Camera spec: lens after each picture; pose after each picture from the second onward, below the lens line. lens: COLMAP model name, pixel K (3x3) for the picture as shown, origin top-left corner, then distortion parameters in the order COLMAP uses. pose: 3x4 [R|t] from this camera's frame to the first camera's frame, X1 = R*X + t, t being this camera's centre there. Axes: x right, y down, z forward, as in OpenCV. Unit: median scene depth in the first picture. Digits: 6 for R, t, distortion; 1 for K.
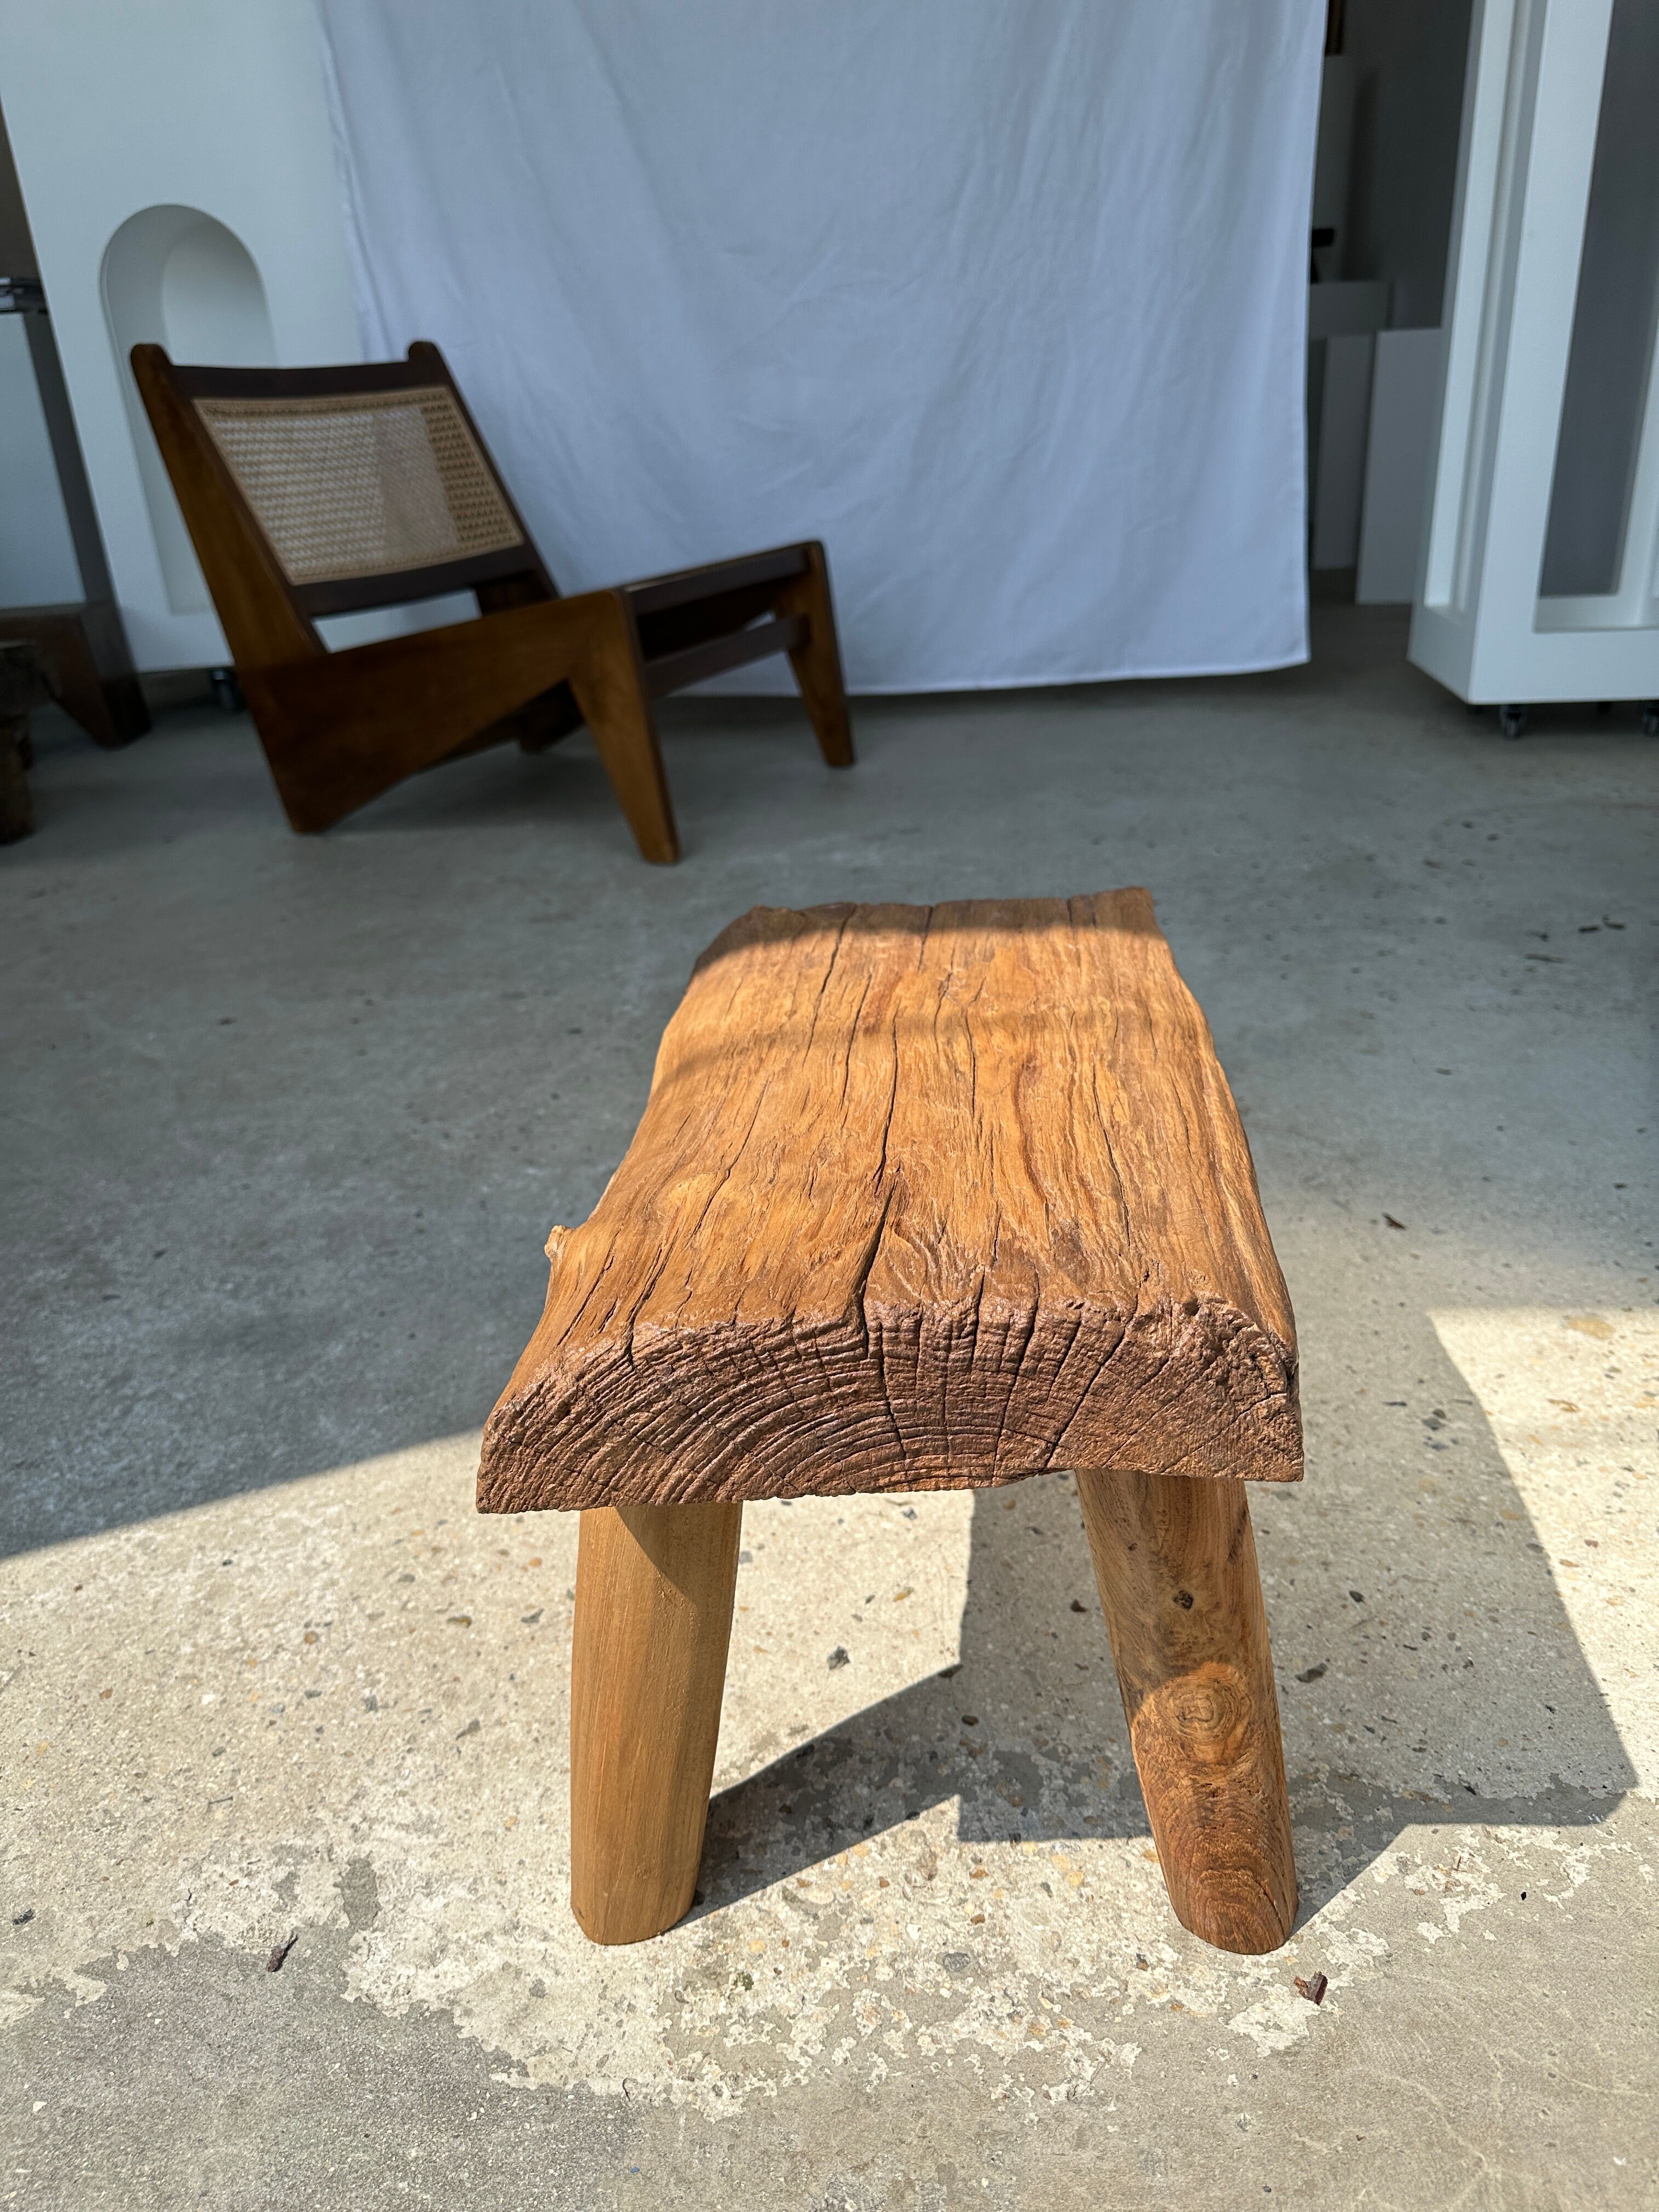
lens RADIAL K [[1576.1, 0, 822.3], [0, 1576.1, 1108.5], [0, 0, 1]] dist [-0.003047, -0.012425]
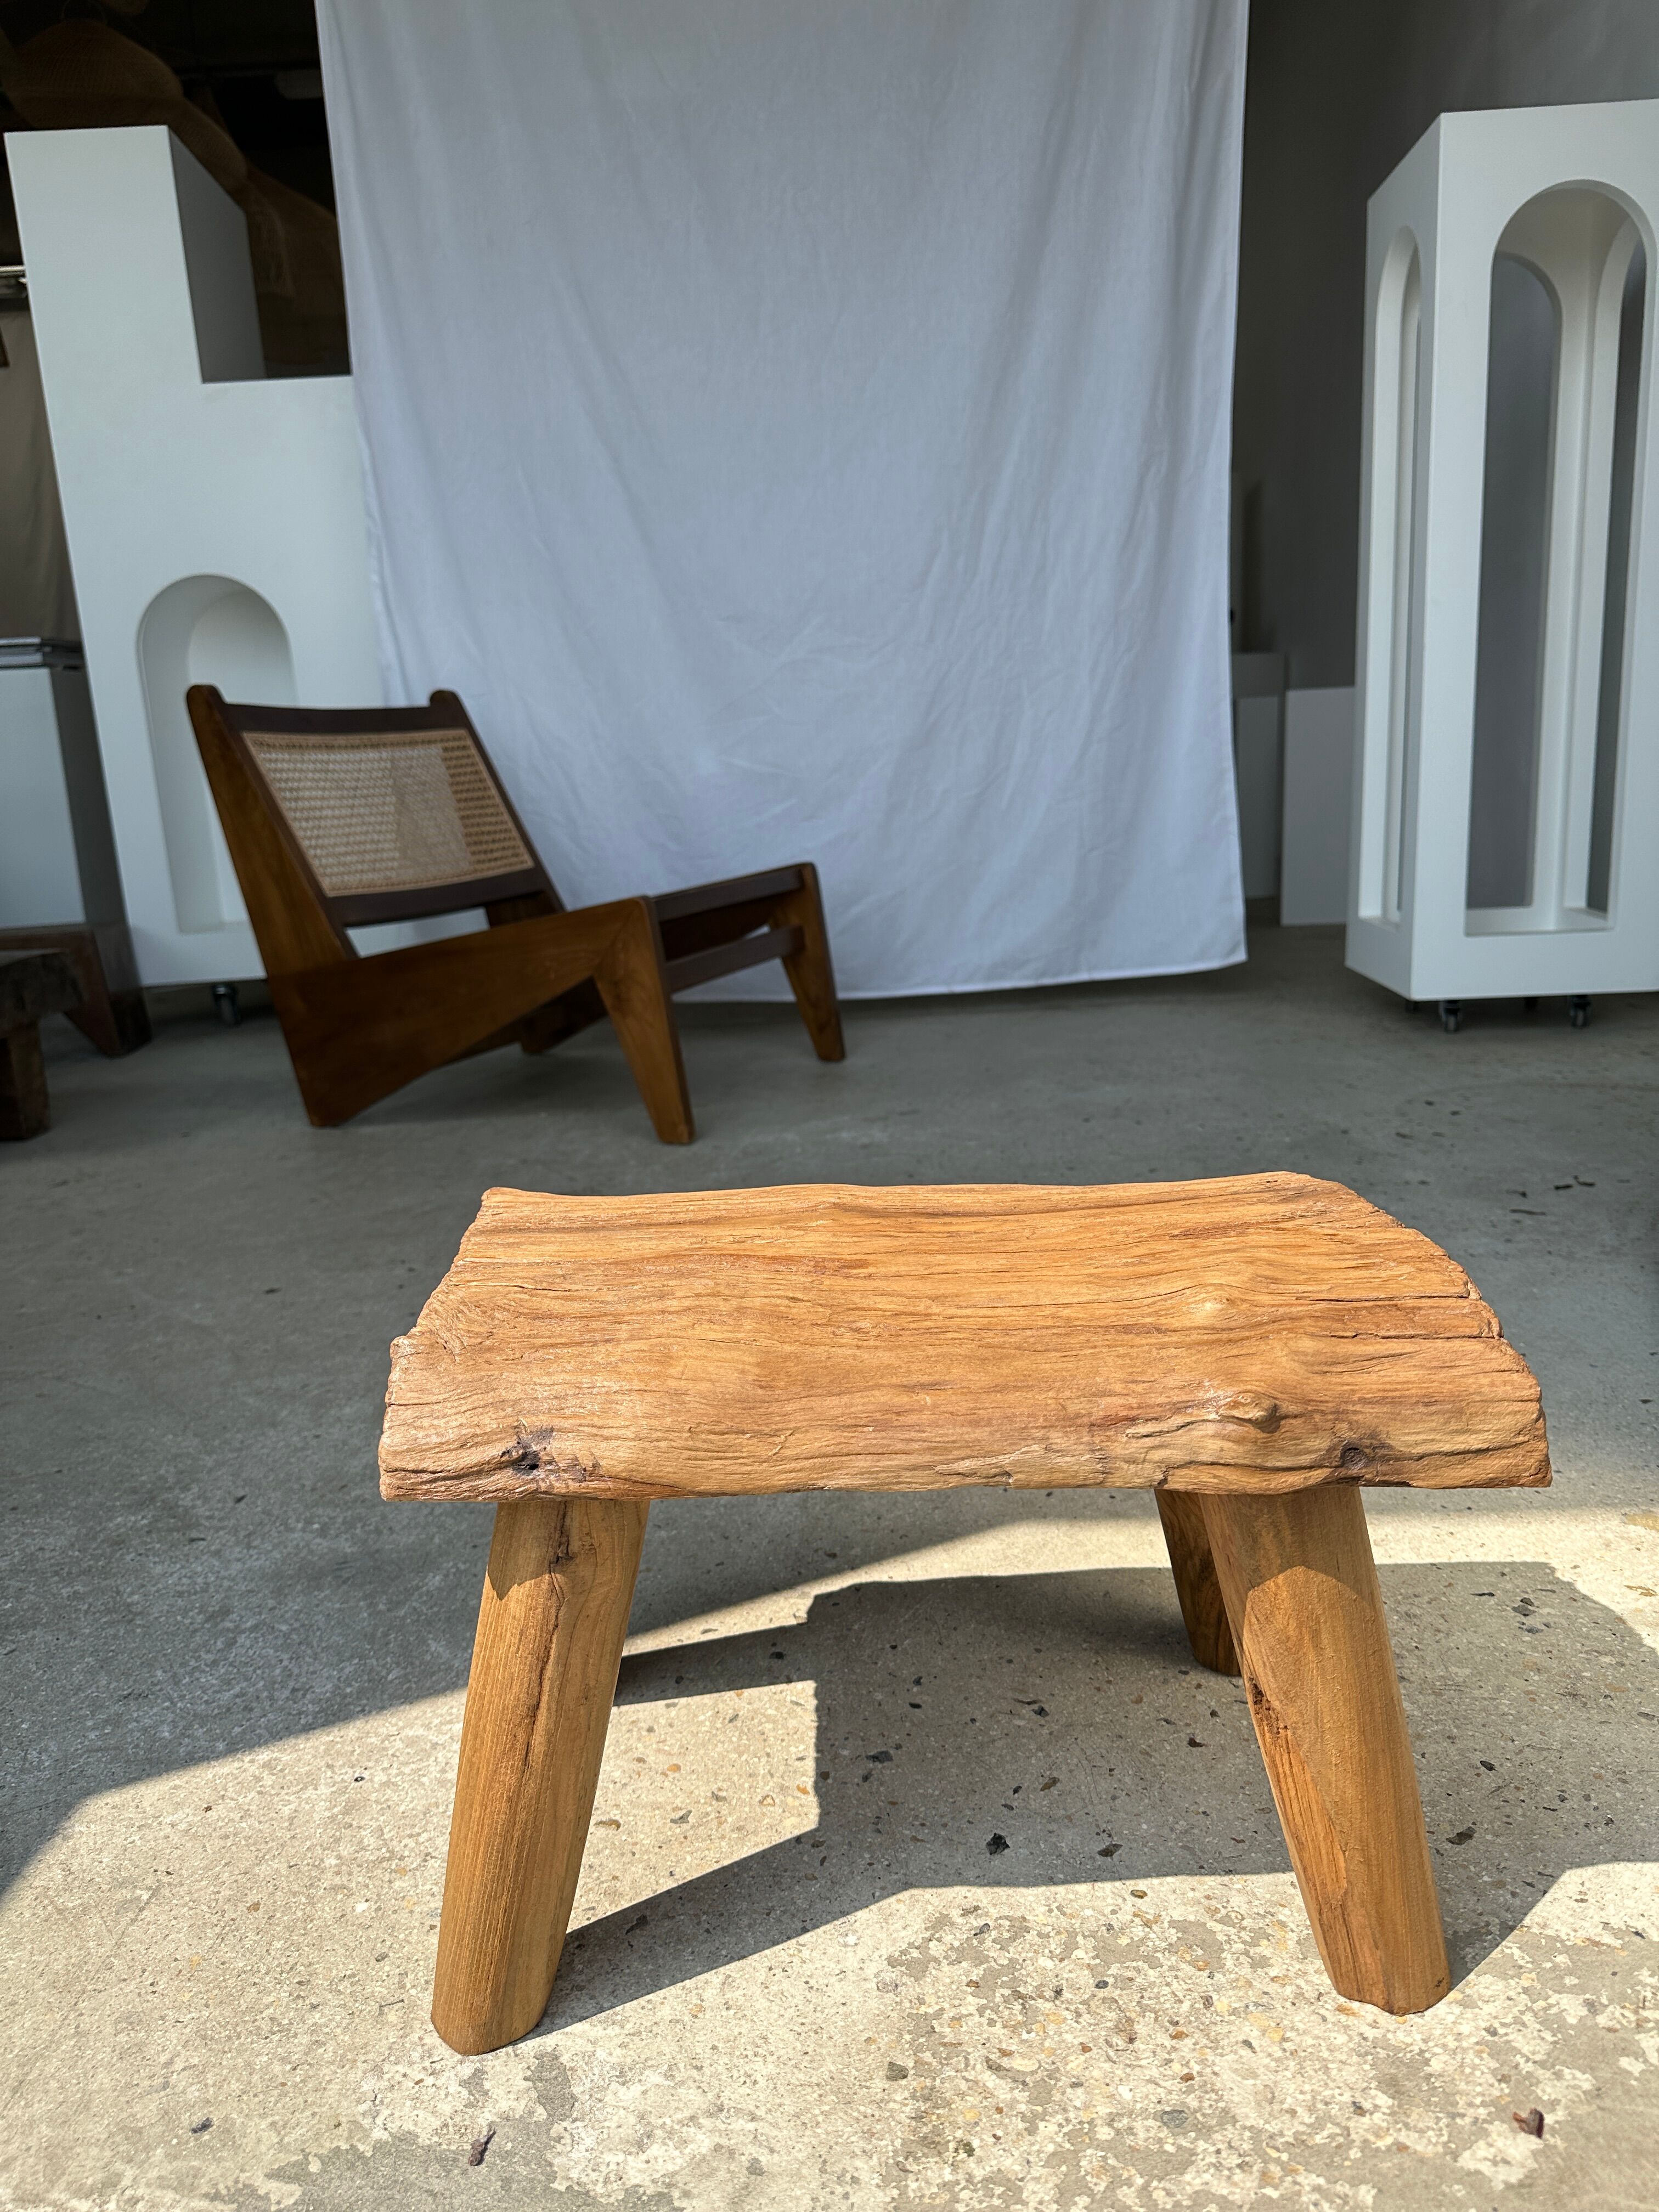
lens RADIAL K [[1569.9, 0, 837.6], [0, 1569.9, 1090.4], [0, 0, 1]] dist [-0.001591, -0.007794]
pose [[0.998557, -0.008863, 0.052966, -0.157914], [0.020077, 0.976381, -0.215121, 0.105131], [-0.049809, 0.215874, 0.975150, -0.087206]]
